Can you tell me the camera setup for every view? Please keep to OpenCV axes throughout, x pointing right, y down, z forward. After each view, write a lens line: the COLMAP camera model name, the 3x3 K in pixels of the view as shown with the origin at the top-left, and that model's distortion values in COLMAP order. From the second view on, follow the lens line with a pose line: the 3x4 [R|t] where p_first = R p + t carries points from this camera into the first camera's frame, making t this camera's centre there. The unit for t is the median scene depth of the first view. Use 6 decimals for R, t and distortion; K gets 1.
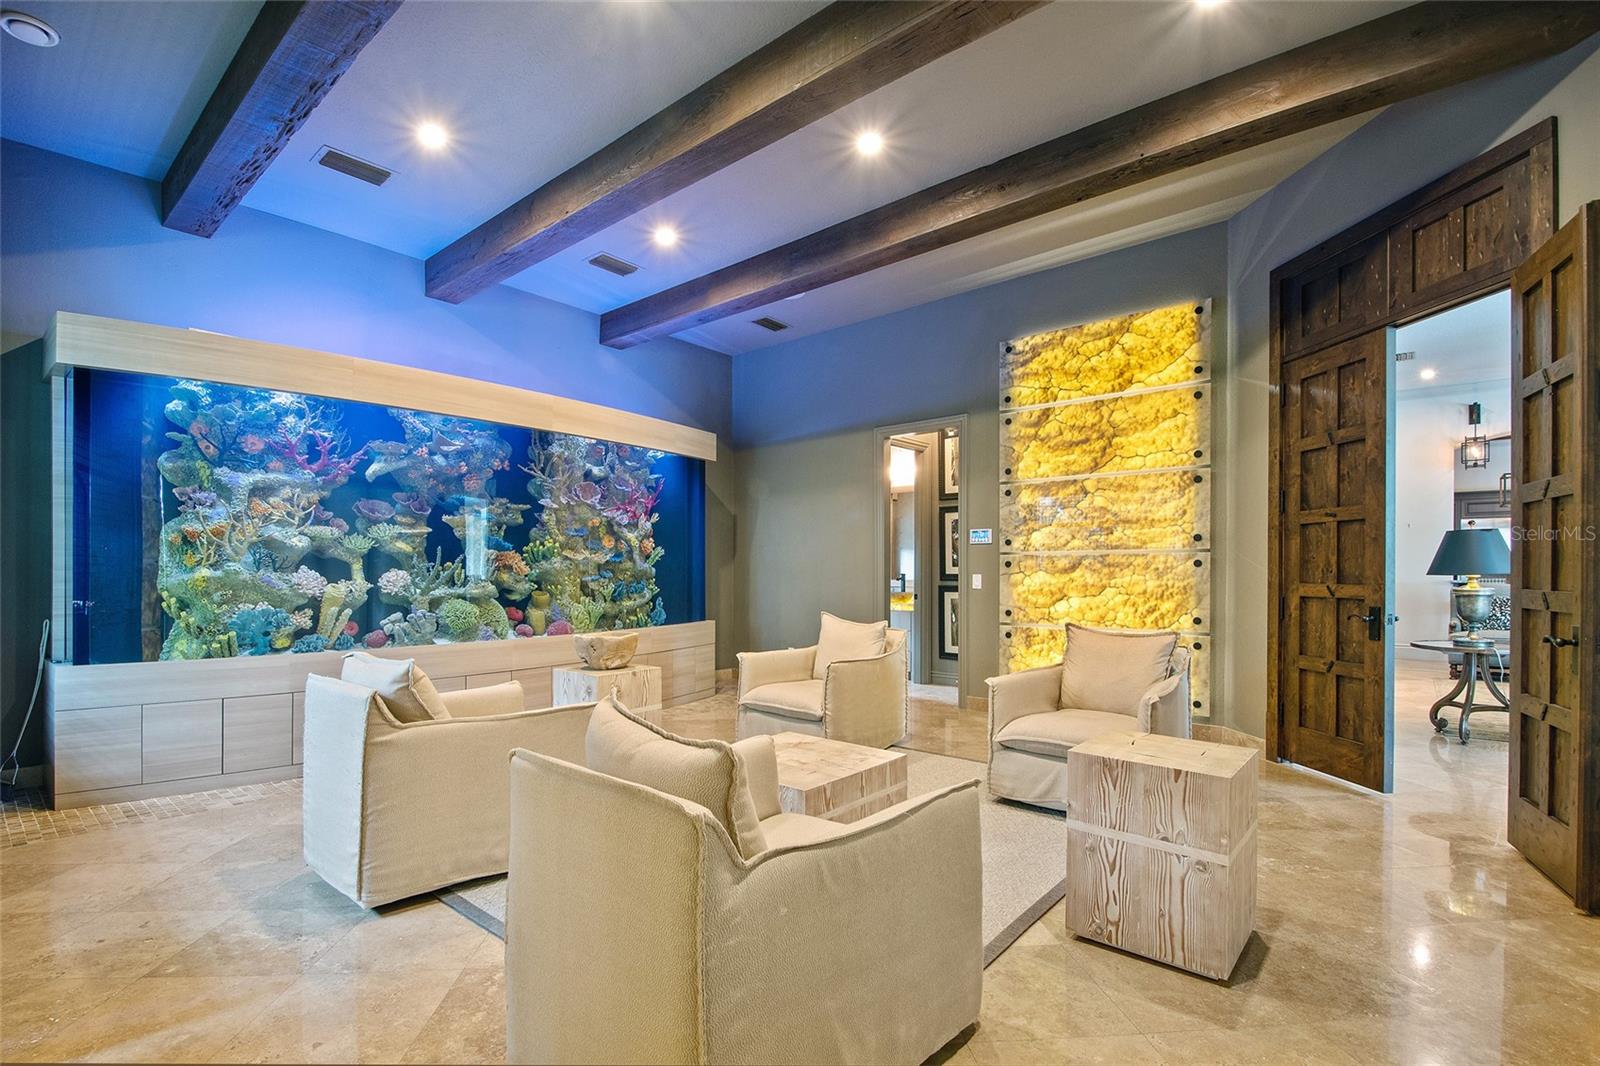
lens RADIAL K [[715.1, 0, 779.6], [0, 715.1, 574.2], [0, 0, 1]] dist [-0.023428, -0.004685]
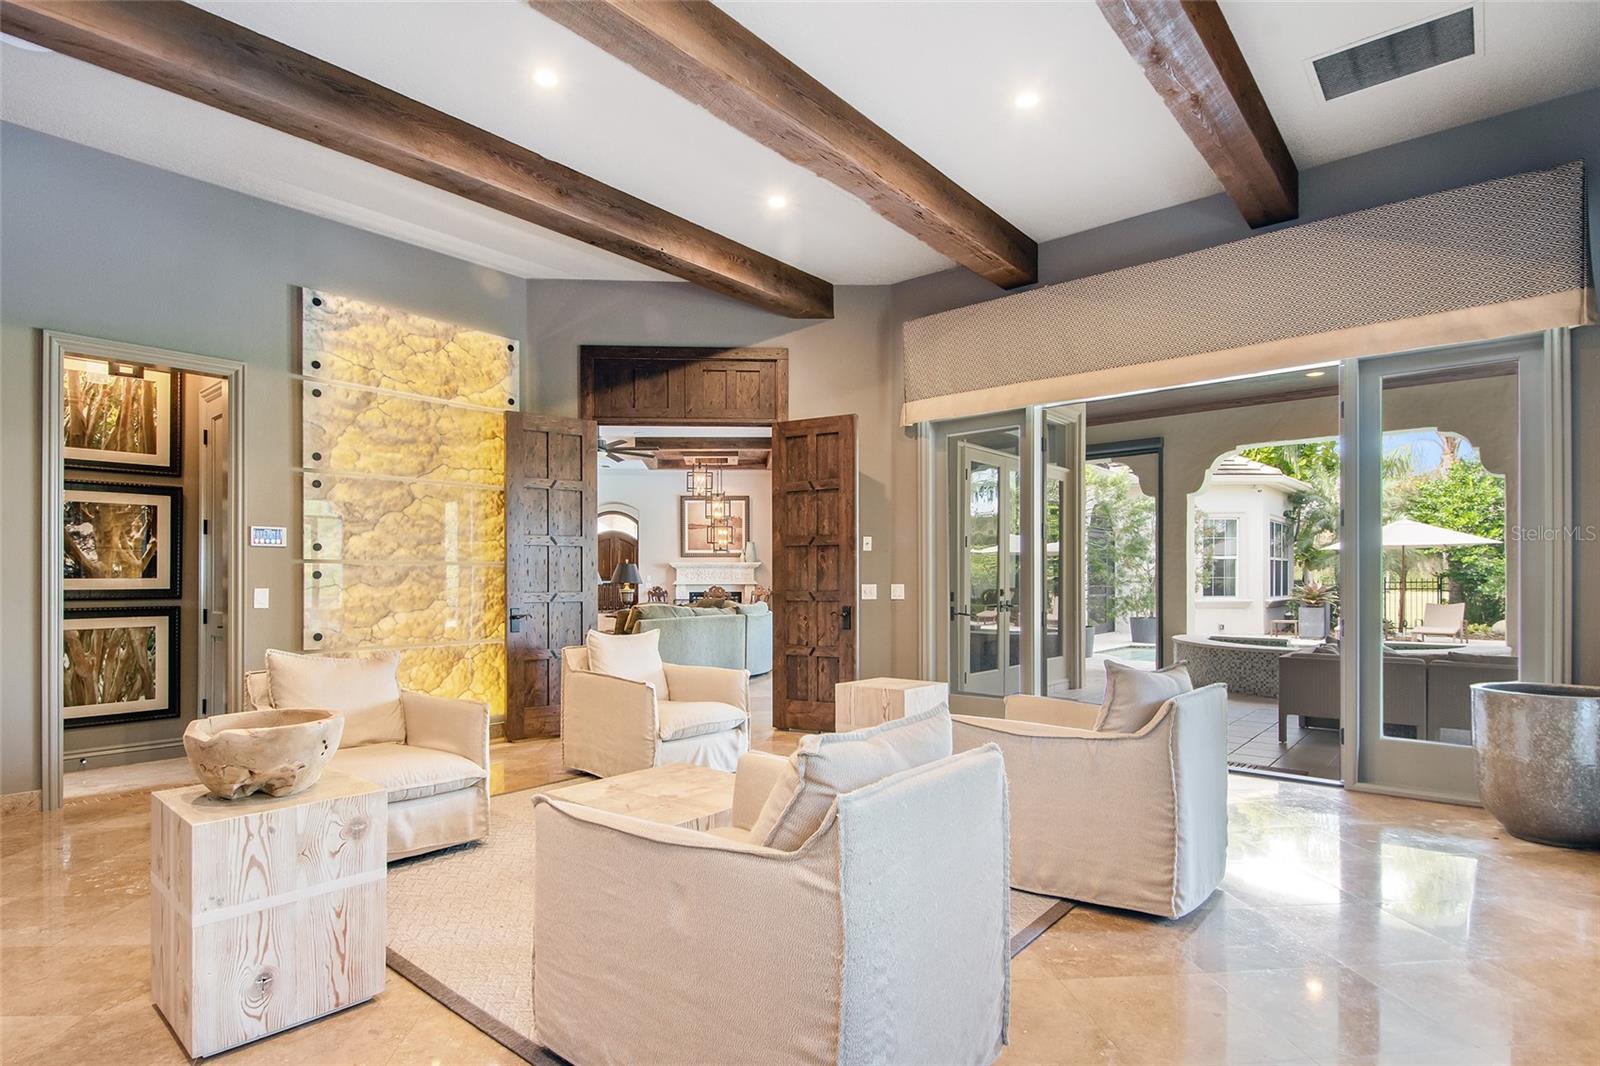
lens RADIAL K [[814.2, 0, 764.5], [0, 814.2, 569.8], [0, 0, 1]] dist [0.000270, -0.000398]
pose [[0.000033, 0.015373, 0.999882, -0.611519], [0.010015, 0.999832, -0.015372, -0.001036], [-0.999950, 0.010014, -0.000121, 0.543286]]
